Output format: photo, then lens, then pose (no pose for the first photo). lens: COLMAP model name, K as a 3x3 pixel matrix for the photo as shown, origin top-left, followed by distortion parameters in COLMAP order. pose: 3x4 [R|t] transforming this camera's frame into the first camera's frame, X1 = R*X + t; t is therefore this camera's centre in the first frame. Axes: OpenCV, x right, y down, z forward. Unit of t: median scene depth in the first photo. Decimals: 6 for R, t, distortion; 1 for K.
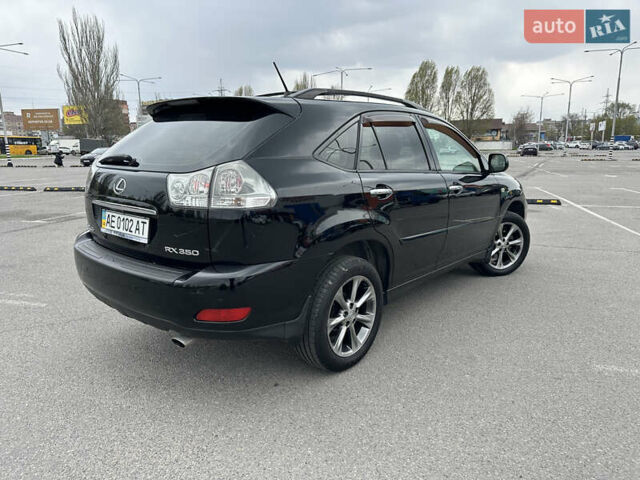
lens RADIAL K [[451.4, 0, 332.1], [0, 451.4, 240.1], [0, 0, 1]] dist [0.050500, -0.053327]
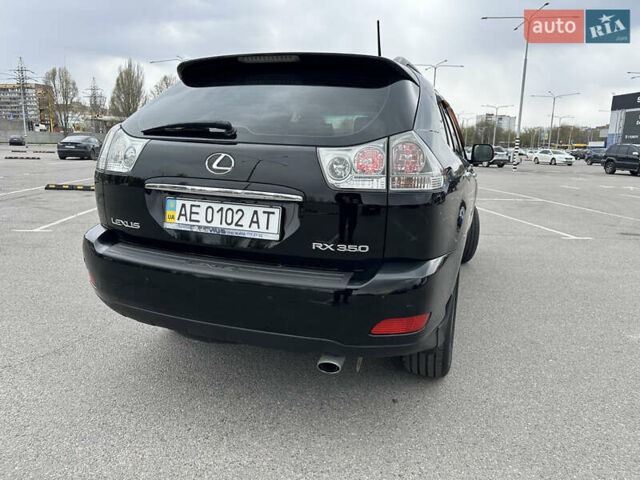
lens RADIAL K [[438.2, 0, 298.9], [0, 438.2, 244.0], [0, 0, 1]] dist [0.050336, -0.051949]
pose [[0.940941, -0.042171, 0.335933, -0.569557], [0.037009, 0.999078, 0.021755, -0.000632], [-0.336541, -0.008037, 0.941635, 0.280287]]
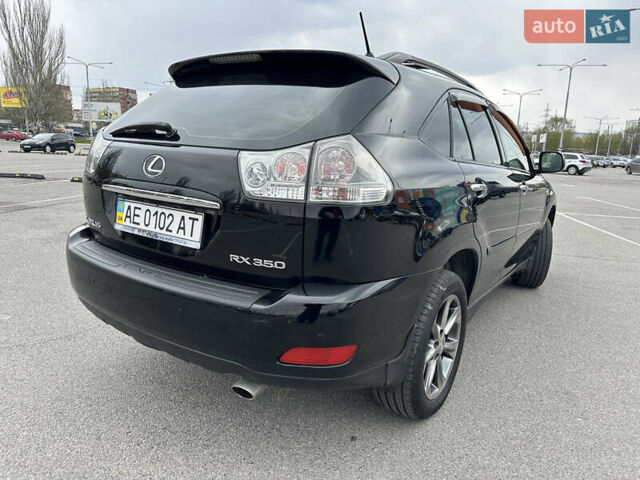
lens RADIAL K [[434.2, 0, 314.0], [0, 434.2, 239.7], [0, 0, 1]] dist [0.041818, -0.040909]
pose [[0.994139, 0.027293, 0.104608, -0.276618], [-0.027770, 0.999610, 0.003106, -0.012658], [-0.104482, -0.005993, 0.994509, 0.284952]]
